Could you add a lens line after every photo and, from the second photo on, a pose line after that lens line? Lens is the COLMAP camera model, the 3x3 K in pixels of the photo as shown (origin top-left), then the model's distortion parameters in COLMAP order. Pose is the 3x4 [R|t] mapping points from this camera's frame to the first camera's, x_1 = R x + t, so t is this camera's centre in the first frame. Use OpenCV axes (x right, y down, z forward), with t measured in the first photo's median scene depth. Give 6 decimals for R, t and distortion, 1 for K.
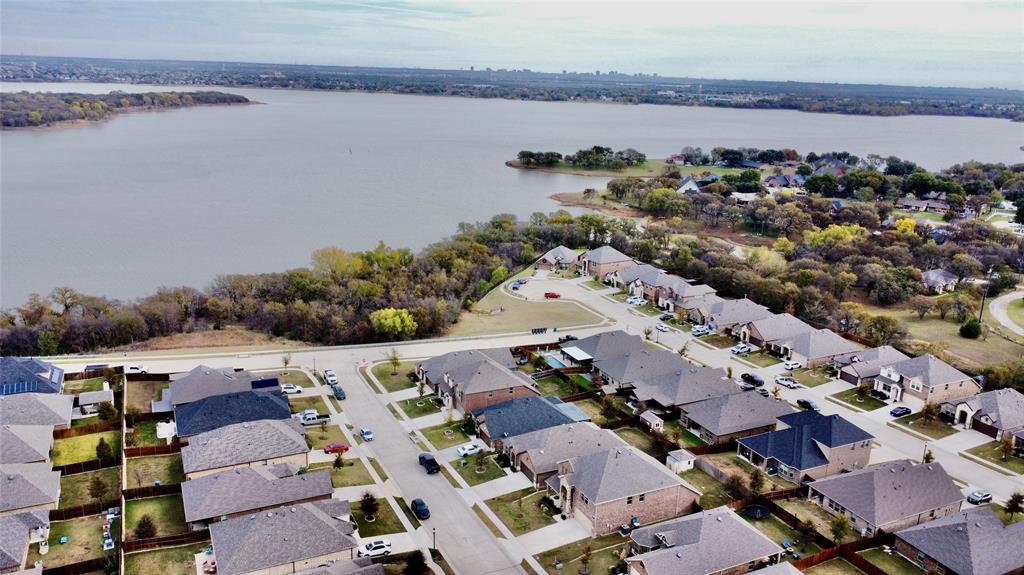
lens RADIAL K [[769.2, 0, 507.2], [0, 769.2, 289.6], [0, 0, 1]] dist [-0.005867, 0.005440]
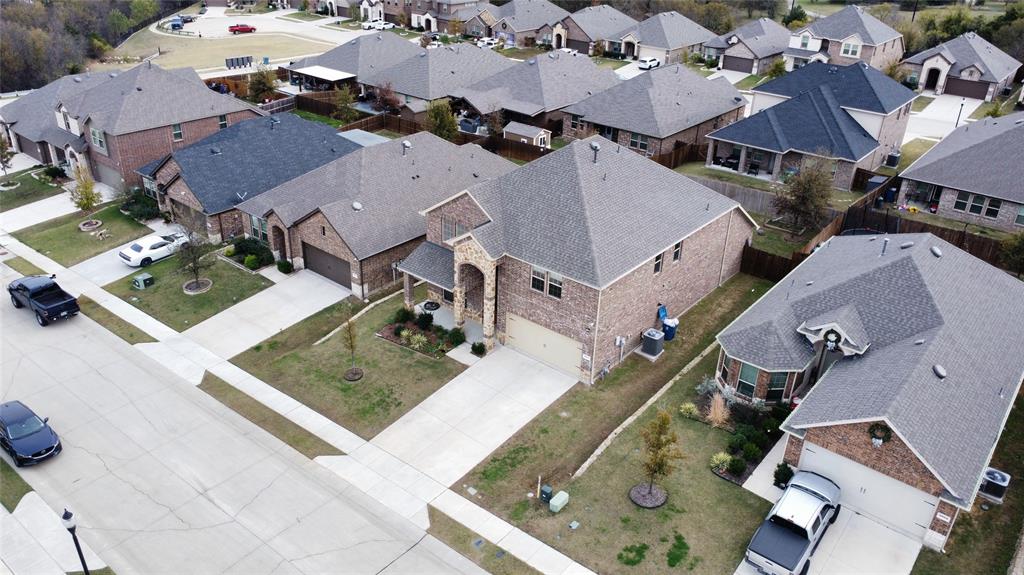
lens RADIAL K [[769.2, 0, 504.3], [0, 769.2, 285.2], [0, 0, 1]] dist [-0.005867, 0.005440]
pose [[0.907984, -0.198490, 0.369009, -0.034412], [0.116116, 0.965383, 0.233564, 0.152035], [-0.402595, -0.169224, 0.899600, 0.557366]]
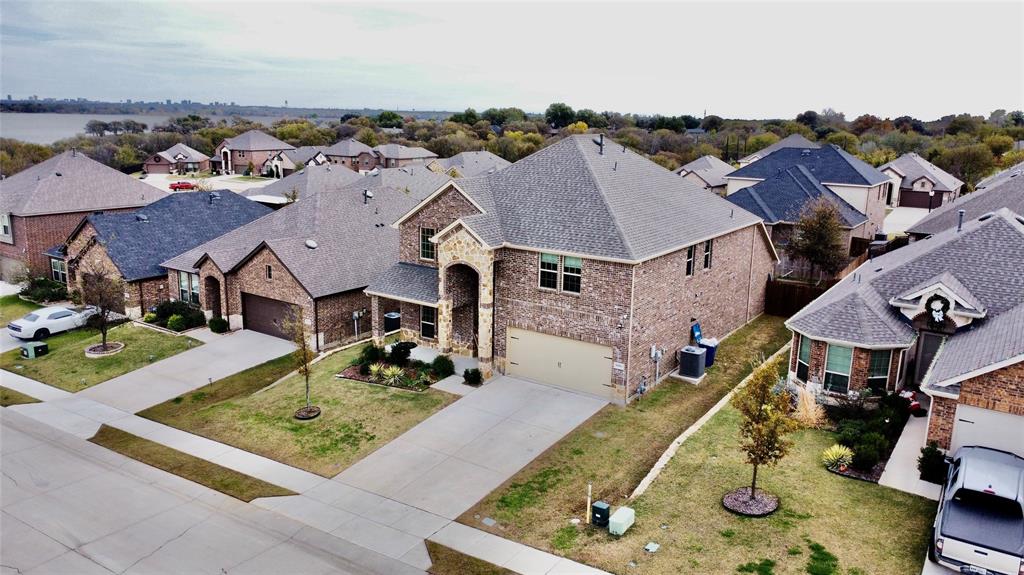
lens RADIAL K [[769.2, 0, 504.3], [0, 769.2, 284.2], [0, 0, 1]] dist [-0.005867, 0.005440]
pose [[0.869690, -0.125353, 0.477415, -0.036121], [0.146673, 0.989157, -0.007470, 0.218902], [-0.471302, 0.076520, 0.878646, 0.616520]]
